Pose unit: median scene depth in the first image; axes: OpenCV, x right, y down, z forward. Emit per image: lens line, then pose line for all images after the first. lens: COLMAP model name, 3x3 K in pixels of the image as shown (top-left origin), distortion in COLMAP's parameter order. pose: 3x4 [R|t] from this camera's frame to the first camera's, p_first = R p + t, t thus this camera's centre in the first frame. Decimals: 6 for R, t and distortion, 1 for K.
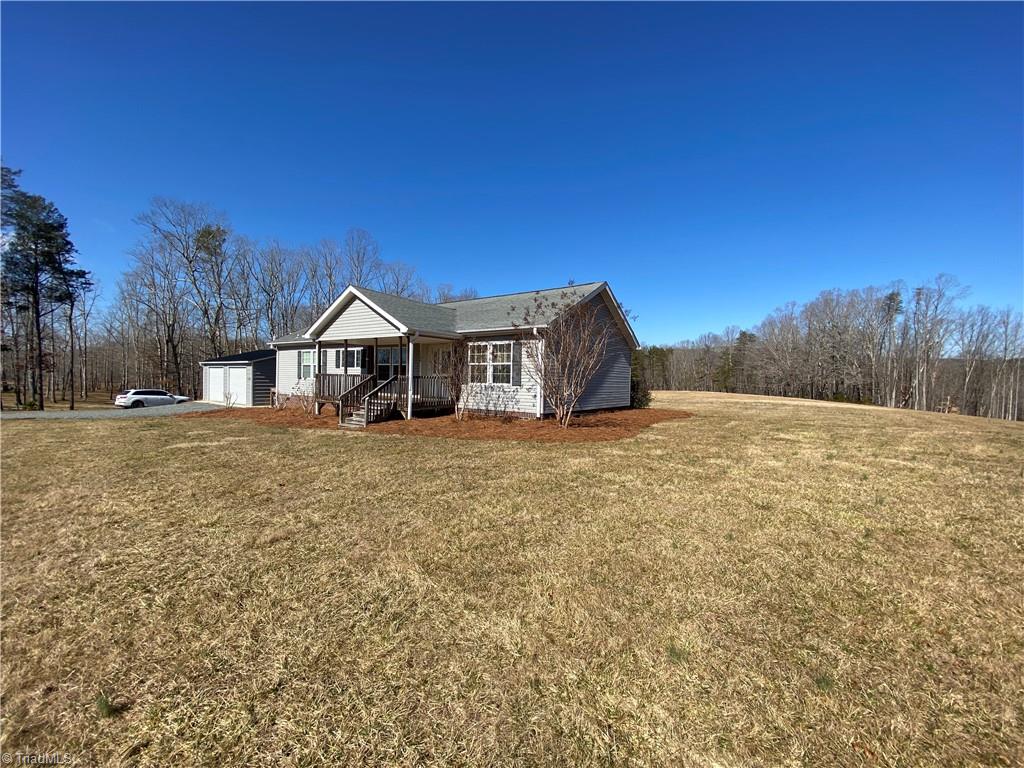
lens RADIAL K [[408.0, 0, 507.1], [0, 408.0, 390.0], [0, 0, 1]] dist [0.038649, -0.026717]
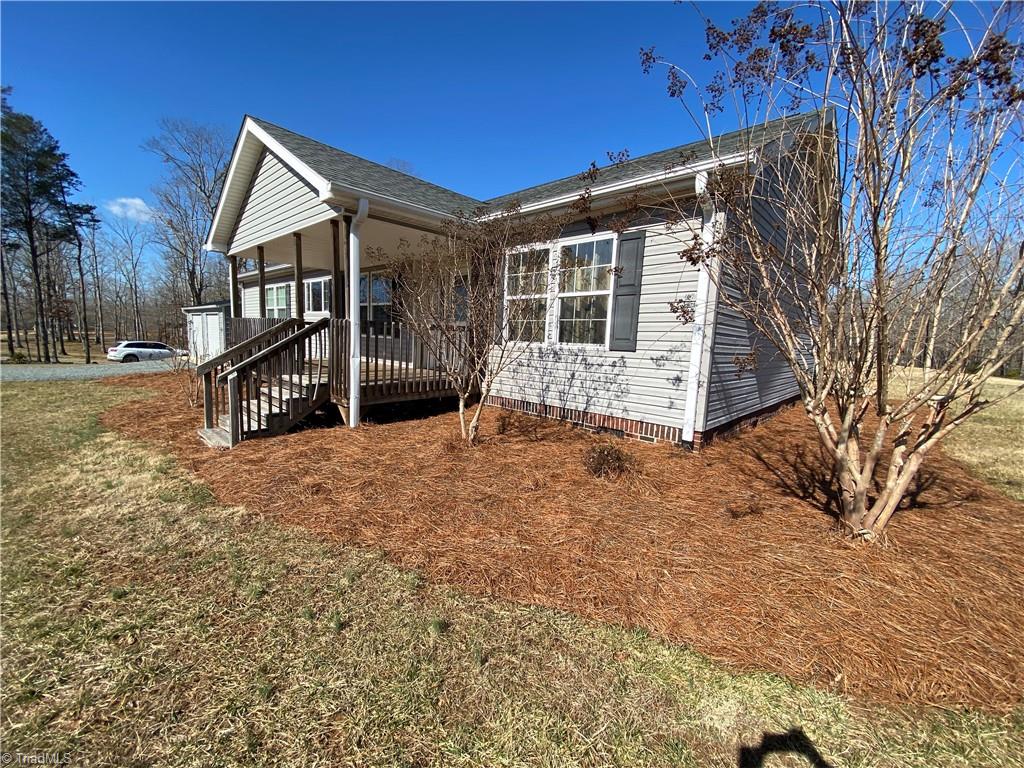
lens RADIAL K [[408.0, 0, 507.1], [0, 408.0, 390.0], [0, 0, 1]] dist [0.038649, -0.026717]
pose [[0.991394, 0.034845, -0.126191, -0.032083], [-0.022163, 0.994686, 0.100544, -0.009202], [0.129024, -0.096881, 0.986898, 0.556262]]
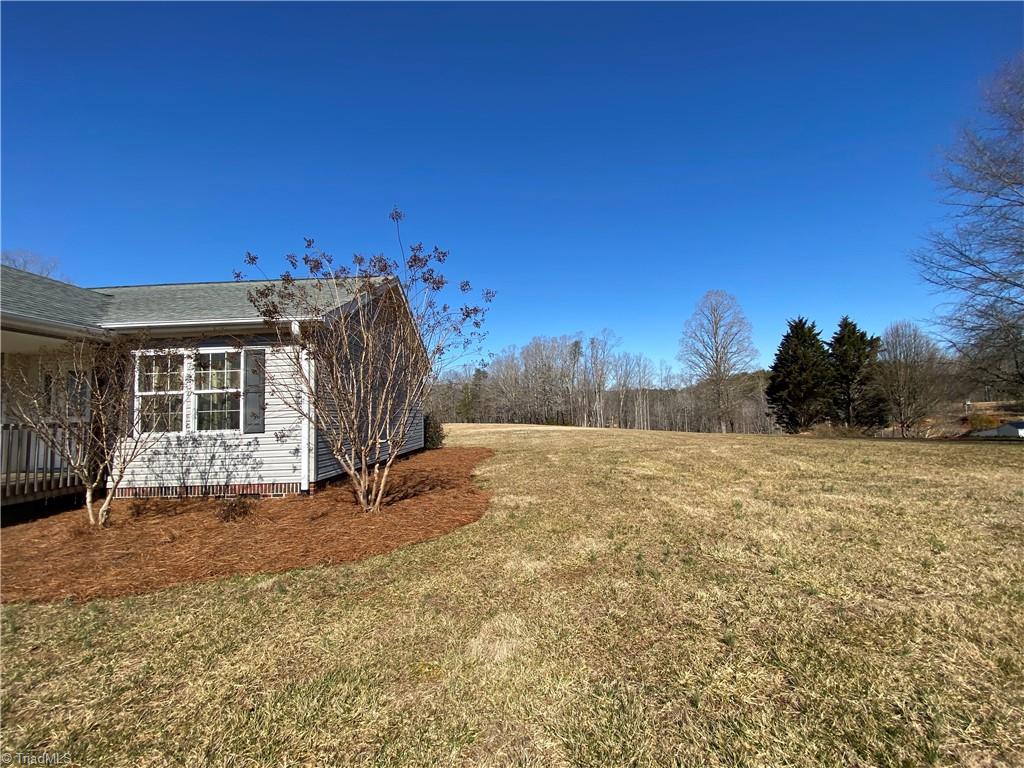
lens RADIAL K [[412.4, 0, 507.4], [0, 412.4, 388.6], [0, 0, 1]] dist [0.025011, -0.023499]
pose [[0.826116, -0.011380, 0.563385, -0.007189], [0.062395, 0.995495, -0.071384, -0.007946], [-0.560035, 0.094124, 0.823105, 0.354618]]
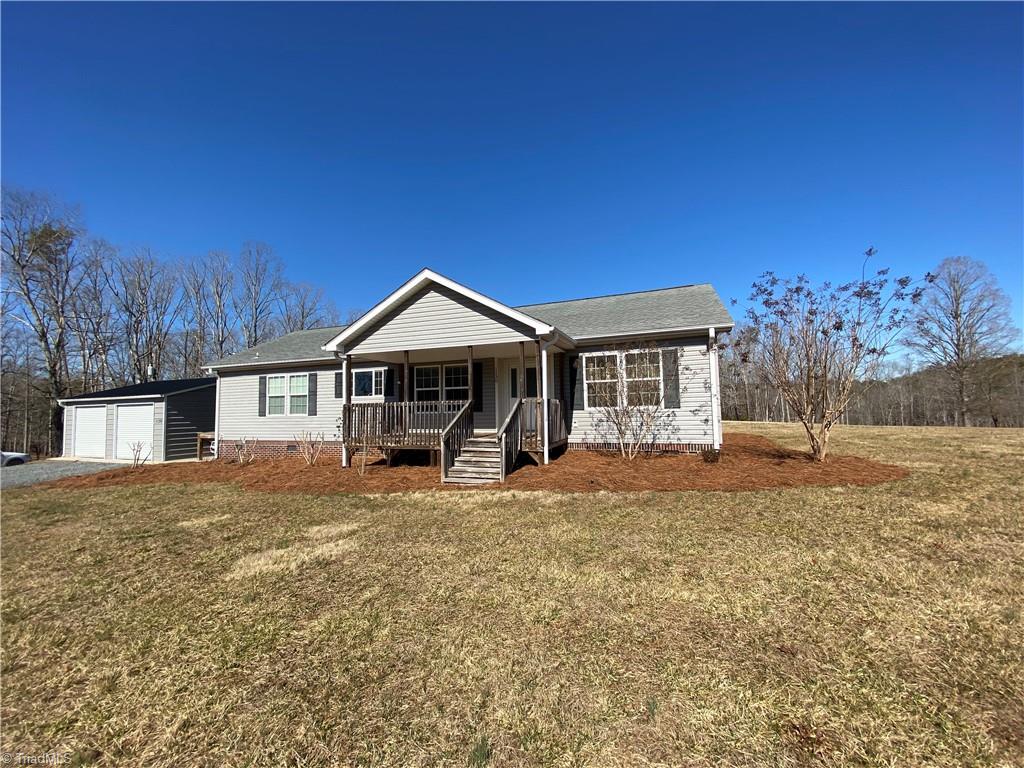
lens RADIAL K [[408.0, 0, 507.1], [0, 408.0, 390.0], [0, 0, 1]] dist [0.038649, -0.026717]
pose [[0.965027, -0.025548, 0.260903, -0.427385], [0.046331, 0.996195, -0.073819, -0.001853], [-0.258024, 0.083325, 0.962539, 0.331818]]
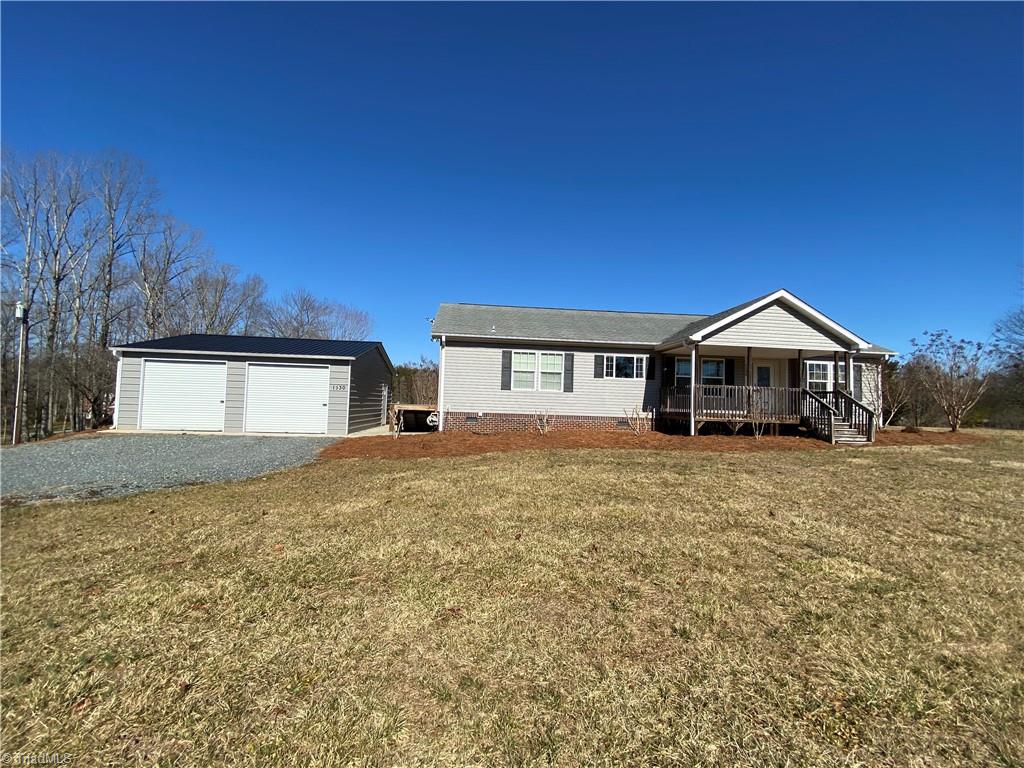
lens RADIAL K [[408.0, 0, 507.1], [0, 408.0, 390.0], [0, 0, 1]] dist [0.038649, -0.026717]
pose [[0.758198, 0.026703, 0.651477, -1.413224], [0.004237, 0.998938, -0.045876, 0.006615], [-0.652011, 0.037543, 0.757280, 0.703951]]
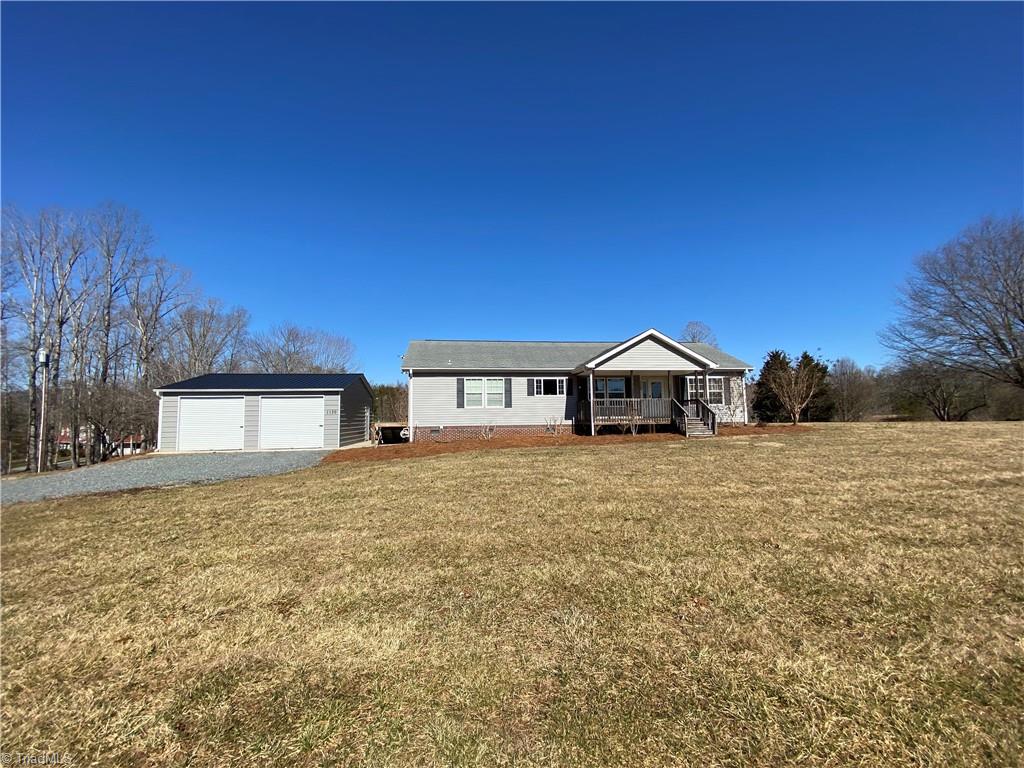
lens RADIAL K [[408.0, 0, 507.1], [0, 408.0, 390.0], [0, 0, 1]] dist [0.038649, -0.026717]
pose [[0.733886, 0.017394, 0.679050, -1.552486], [0.048684, 0.995754, -0.078122, 0.012662], [-0.677526, 0.090391, 0.729924, 0.386034]]
